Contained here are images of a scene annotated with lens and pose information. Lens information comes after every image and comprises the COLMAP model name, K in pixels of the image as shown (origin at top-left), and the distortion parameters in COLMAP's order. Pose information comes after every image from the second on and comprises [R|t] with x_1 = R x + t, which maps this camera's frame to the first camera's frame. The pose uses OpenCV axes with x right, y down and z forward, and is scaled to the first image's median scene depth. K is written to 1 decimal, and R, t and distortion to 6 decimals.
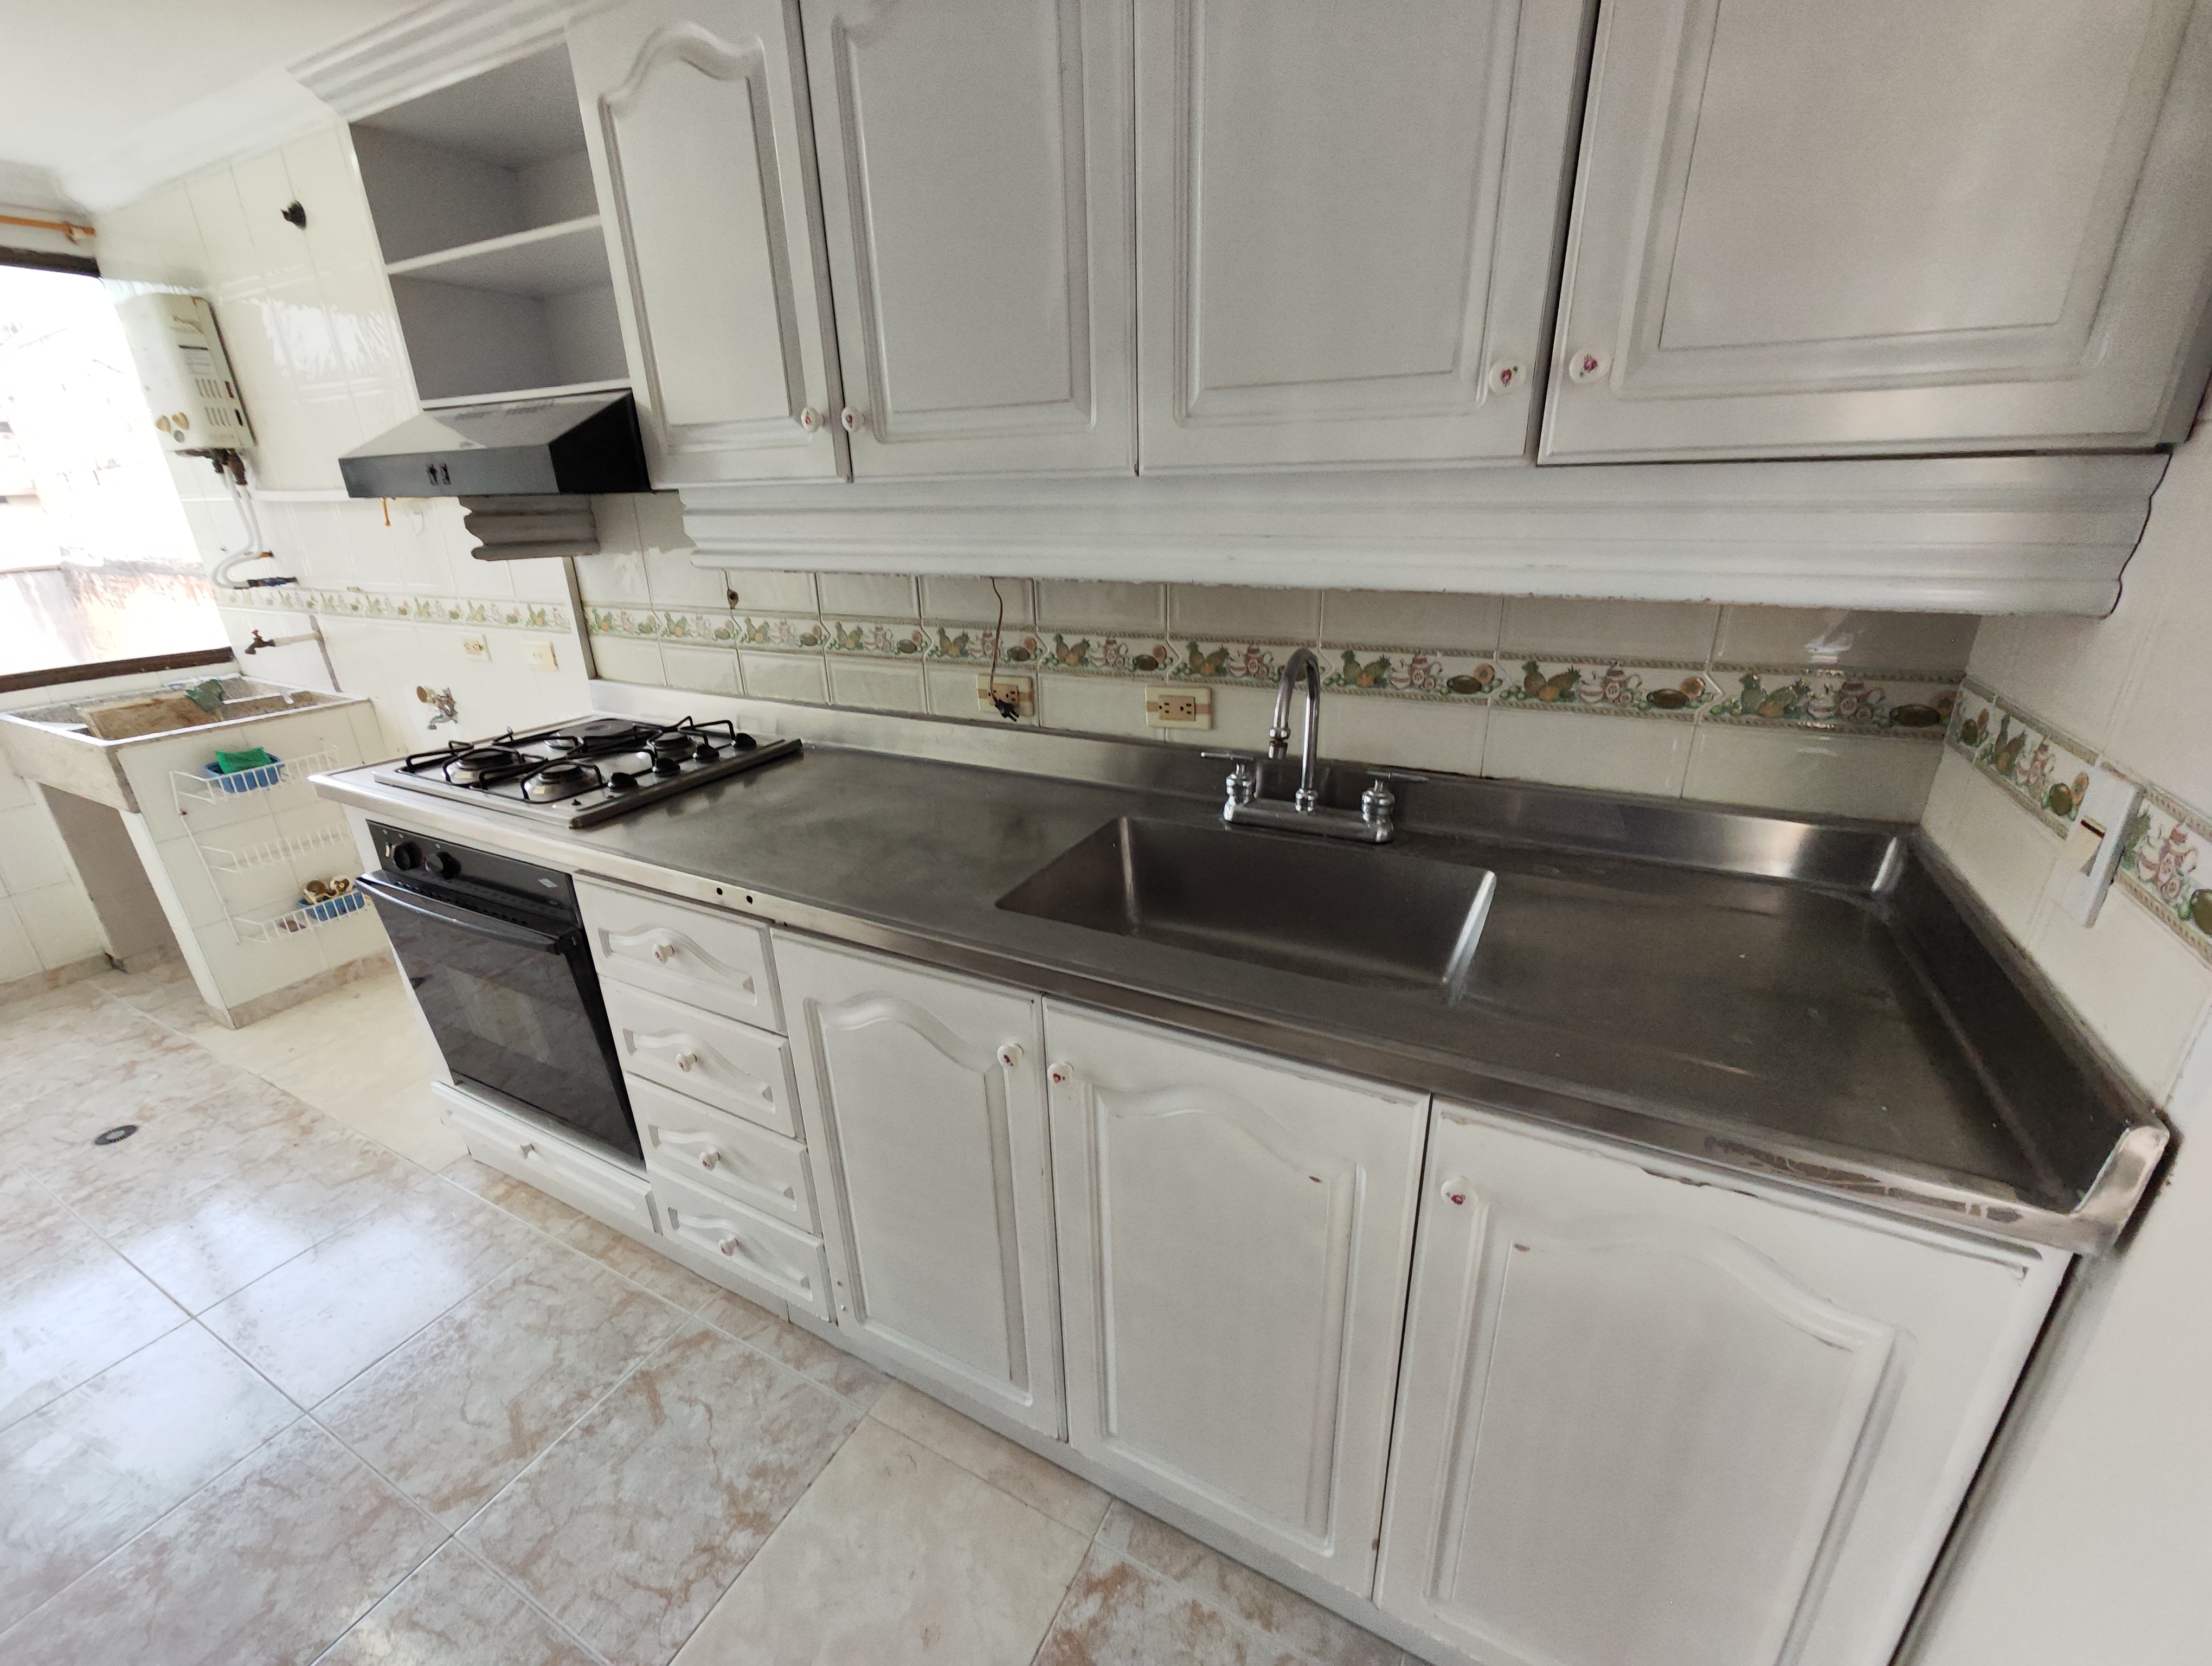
lens RADIAL K [[918.1, 0, 1103.2], [0, 918.1, 835.8], [0, 0, 1]] dist [0.000366, 0.000305]
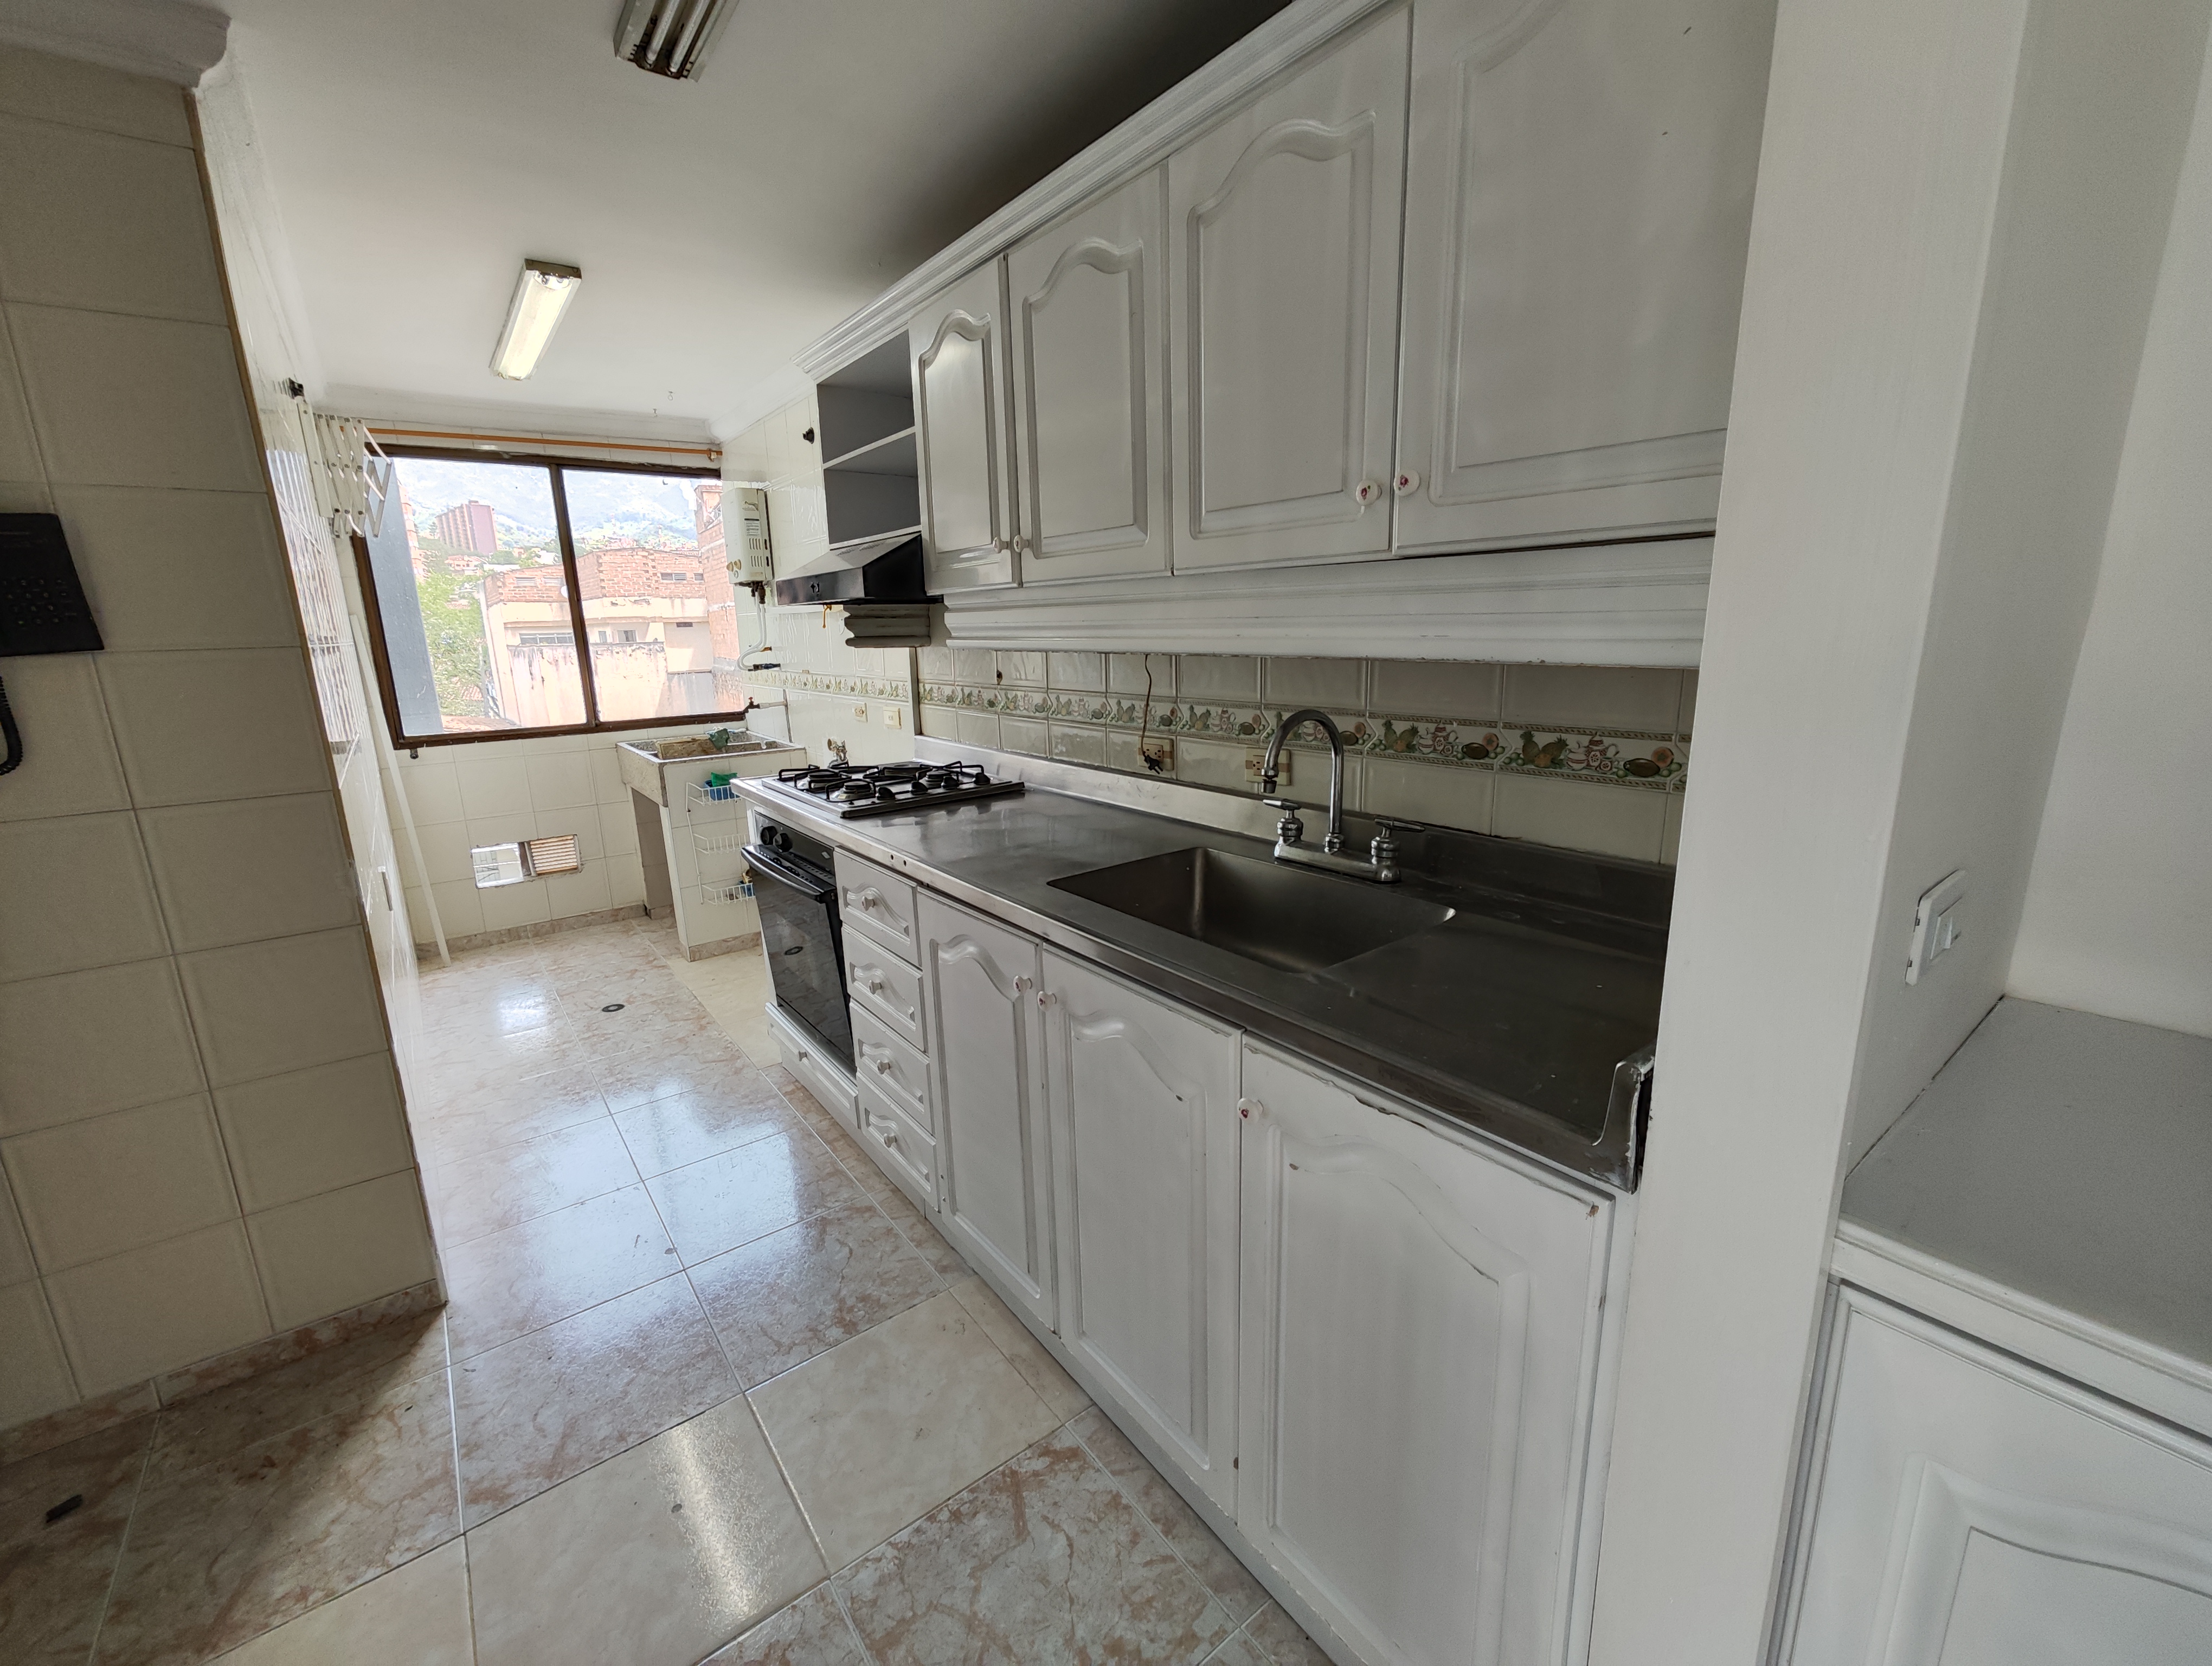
lens RADIAL K [[915.3, 0, 1098.7], [0, 915.3, 835.3], [0, 0, 1]] dist [-0.012727, 0.008623]
pose [[0.906681, 0.095150, -0.410945, 0.378366], [-0.145776, 0.984881, -0.093592, 0.092151], [0.395826, 0.144764, 0.906843, -0.152300]]
